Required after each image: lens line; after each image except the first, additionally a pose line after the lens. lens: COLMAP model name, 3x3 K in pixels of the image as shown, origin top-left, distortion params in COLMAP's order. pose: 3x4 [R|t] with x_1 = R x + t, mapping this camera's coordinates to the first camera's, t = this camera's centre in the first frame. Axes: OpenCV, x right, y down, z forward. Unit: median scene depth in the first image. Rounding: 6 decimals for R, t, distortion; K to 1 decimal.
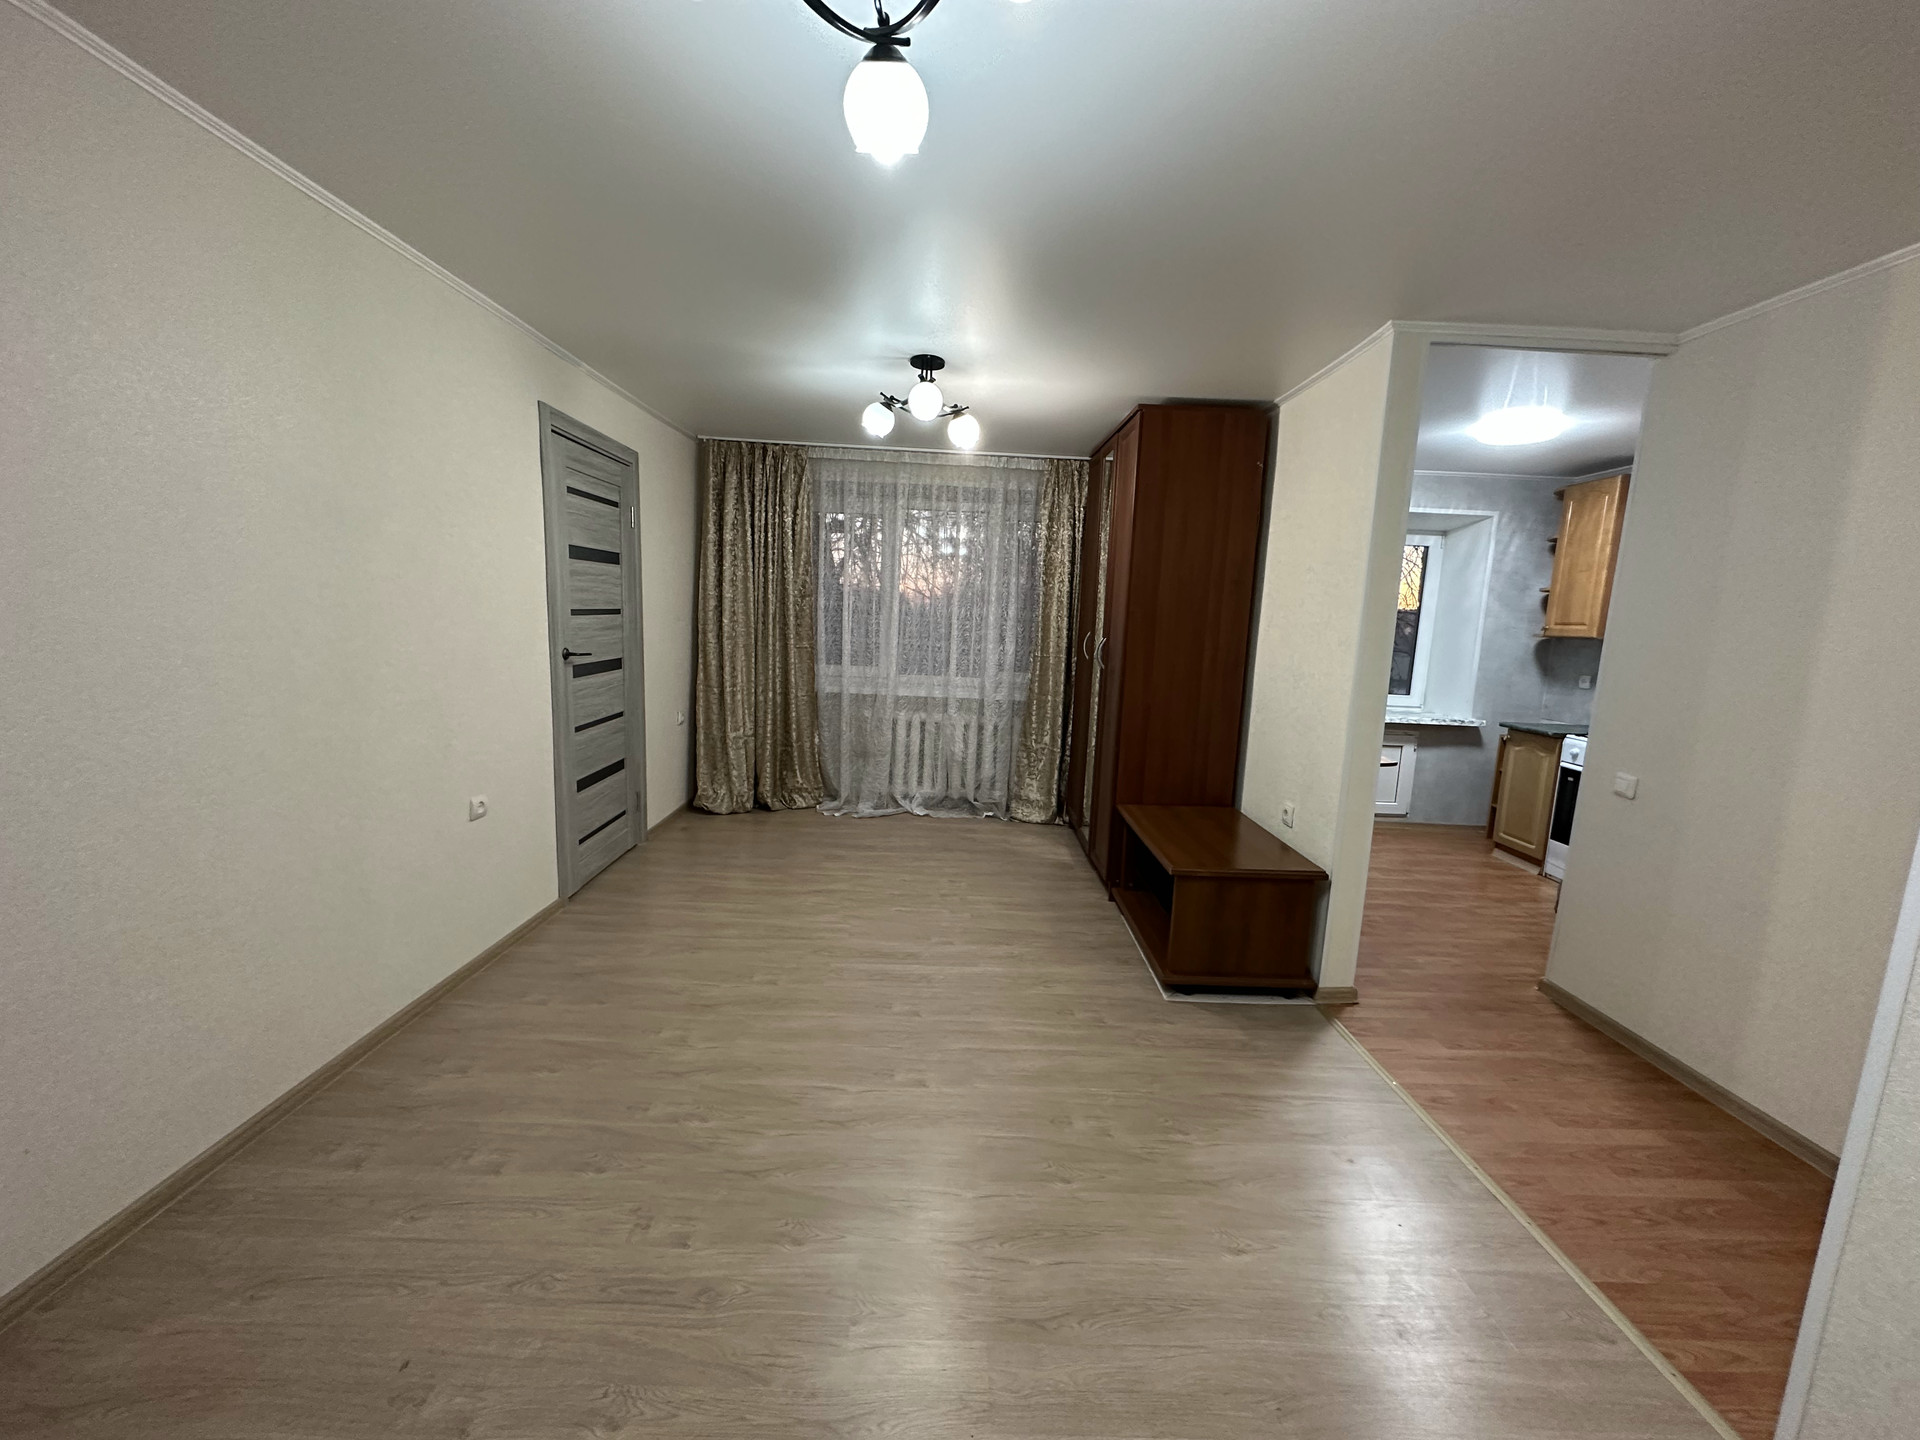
lens RADIAL K [[761.8, 0, 969.7], [0, 761.8, 723.9], [0, 0, 1]] dist [-0.001446, 0.000119]
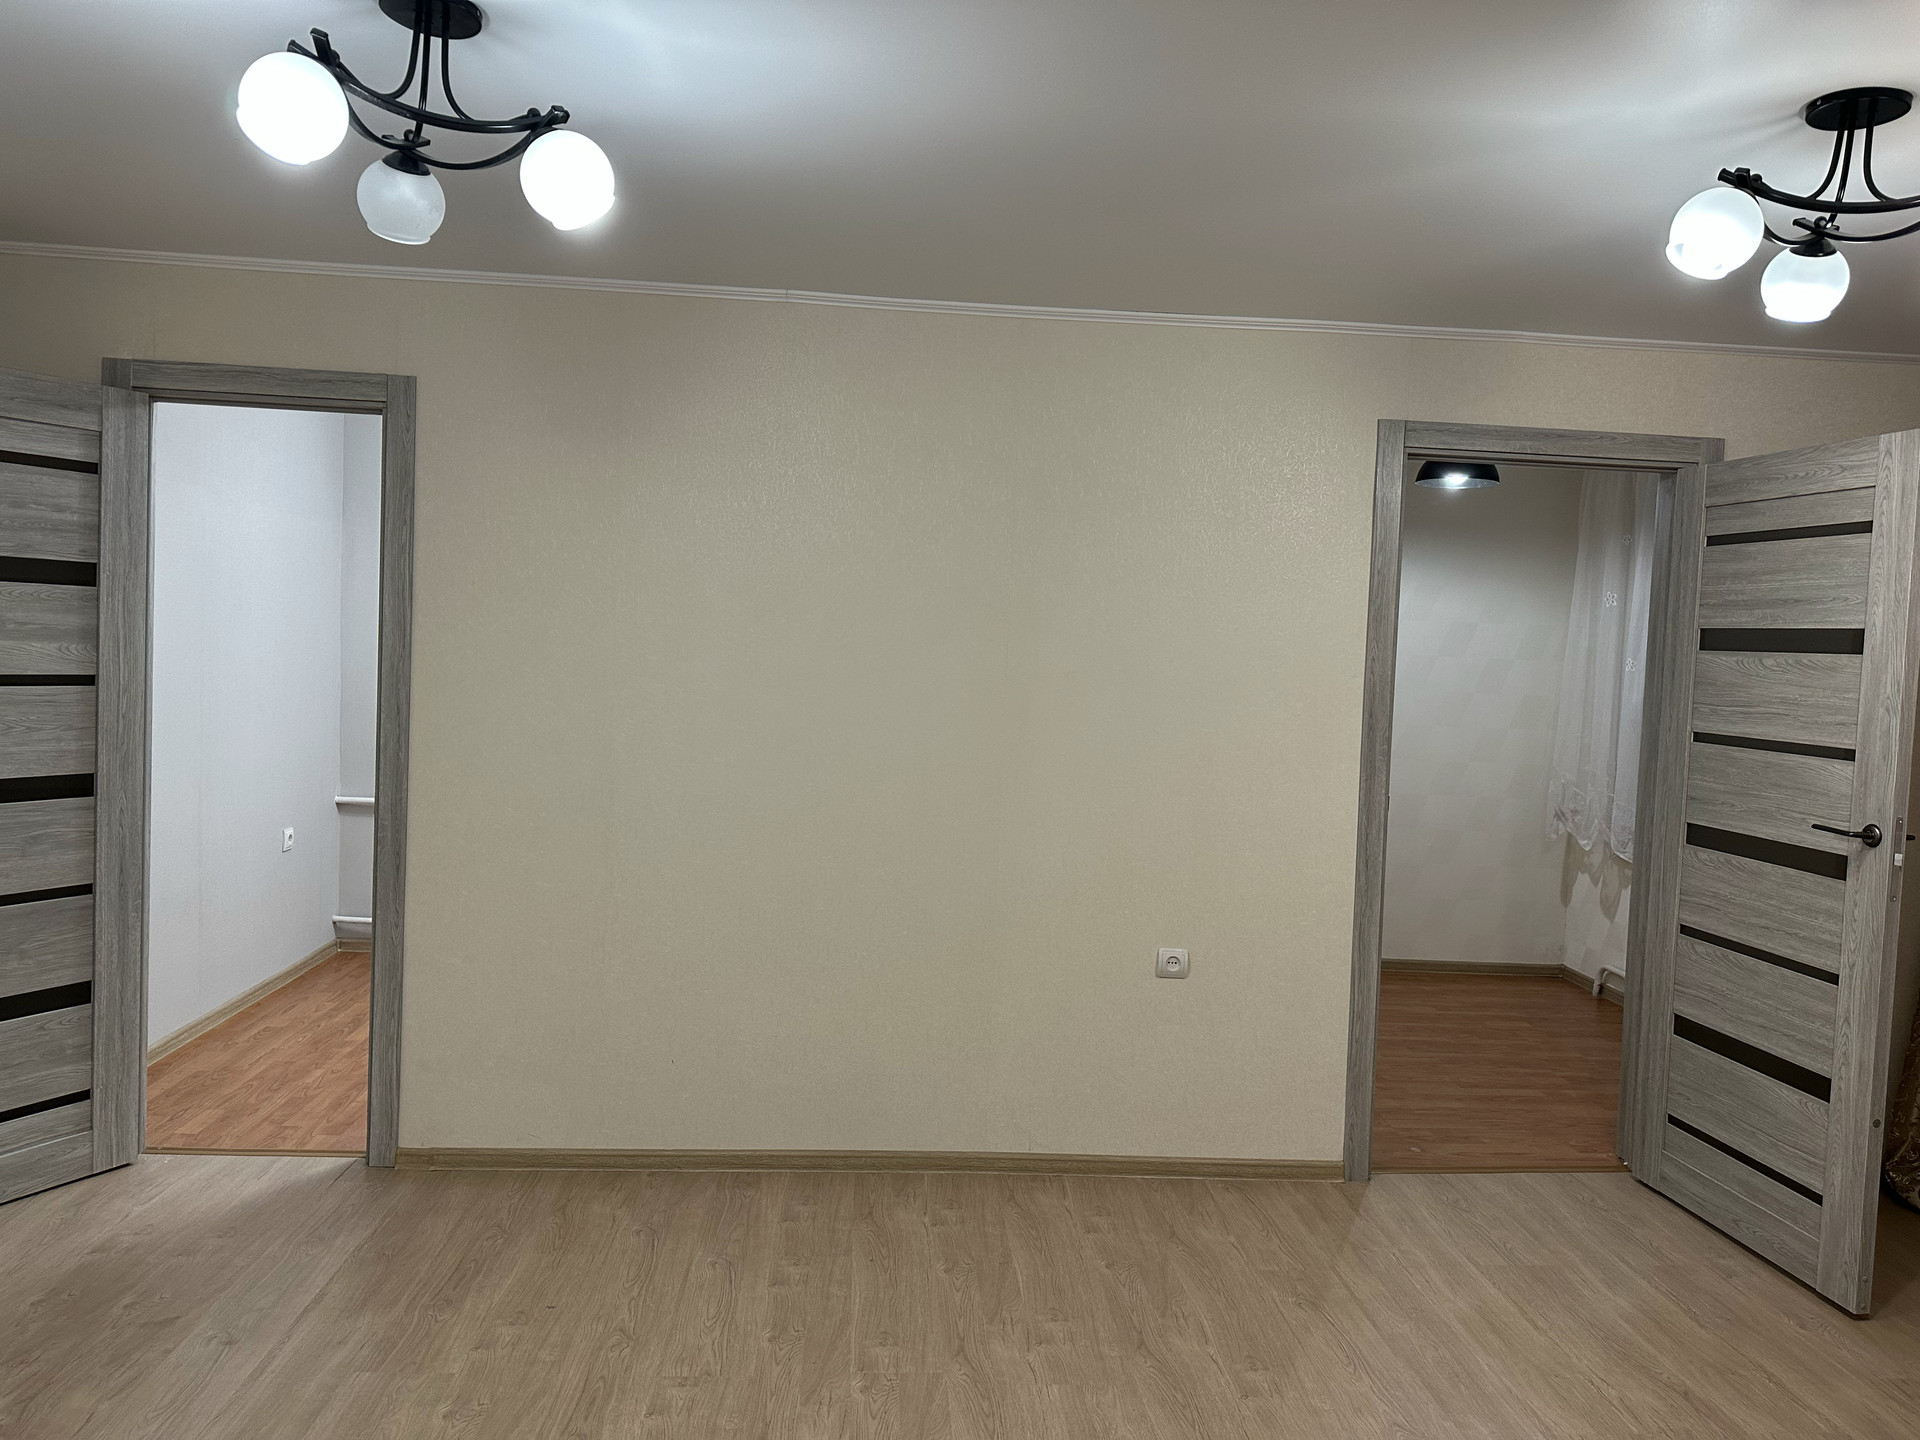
lens RADIAL K [[1349.8, 0, 949.7], [0, 1349.8, 696.3], [0, 0, 1]] dist [0.061815, -0.077688]
pose [[0.040713, 0.001014, -0.999170, 0.602120], [-0.185925, 0.982542, -0.006579, -0.088115], [0.981720, 0.186038, 0.040191, 0.563932]]
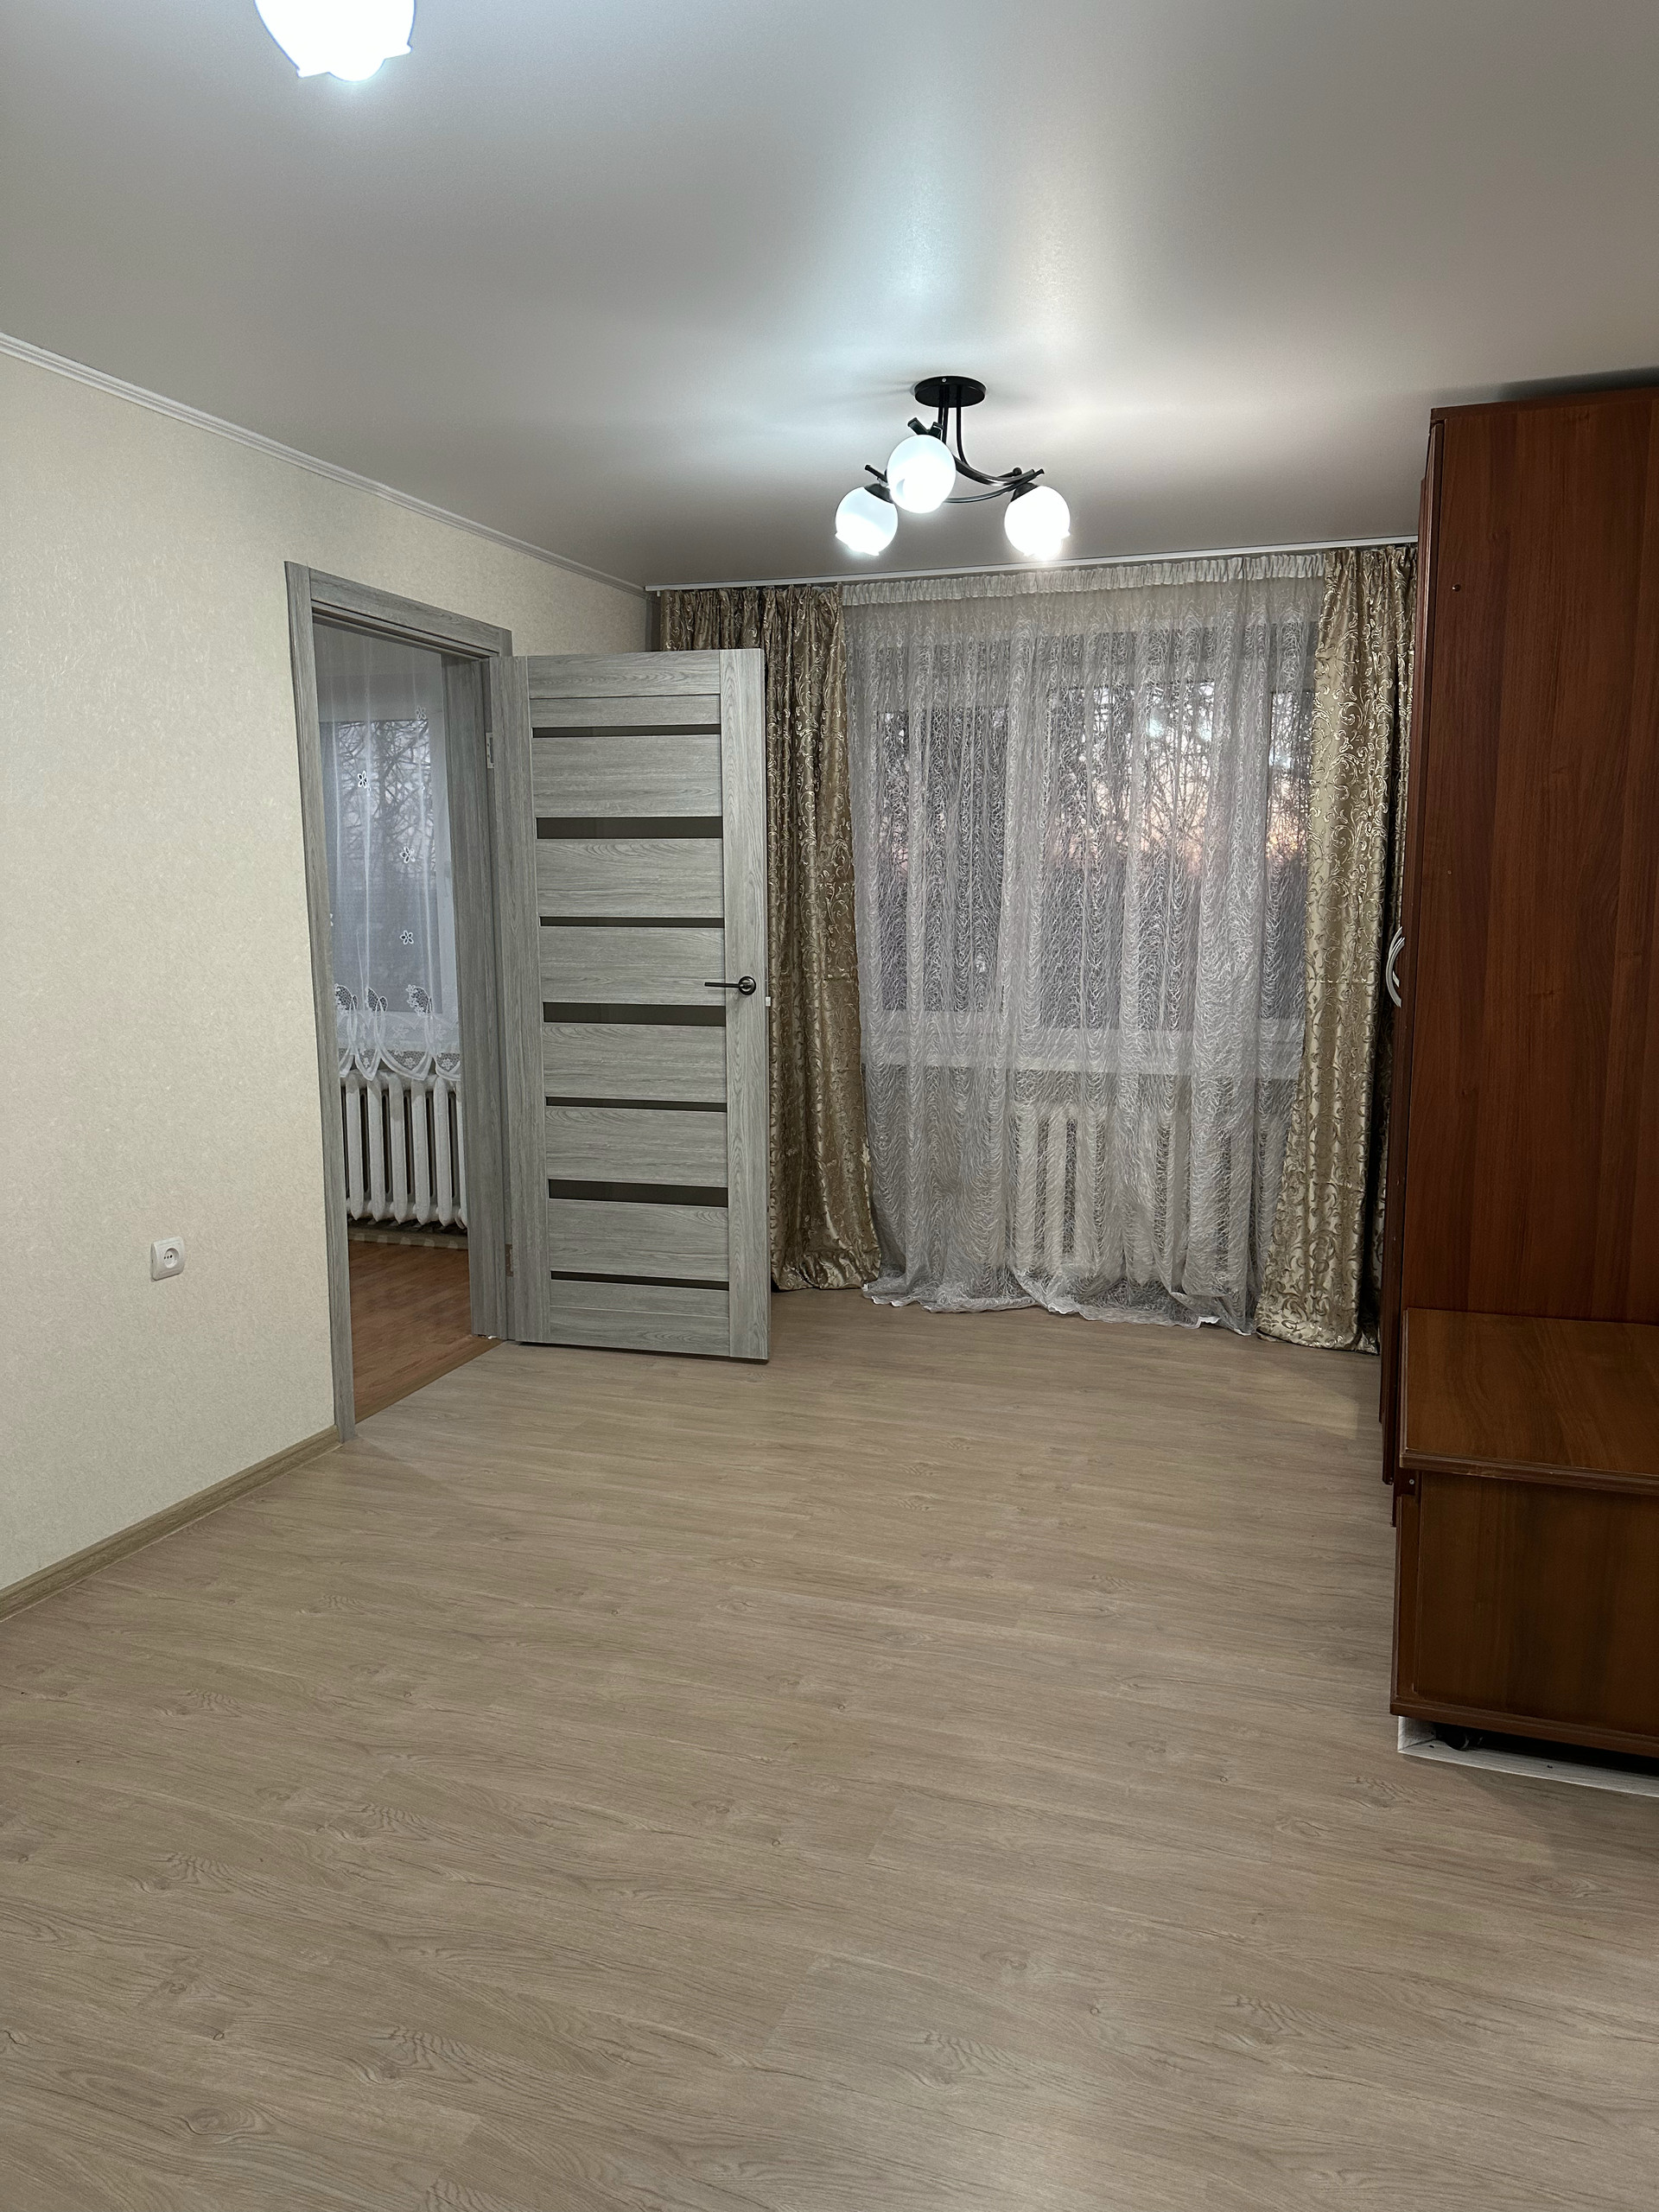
lens RADIAL K [[1555.1, 0, 863.2], [0, 1555.1, 1116.0], [0, 0, 1]] dist [0.061815, -0.077688]
pose [[0.939199, 0.005925, -0.343321, 0.239316], [-0.009231, 0.999925, -0.007996, 0.002909], [0.343248, 0.010679, 0.939184, 0.027992]]
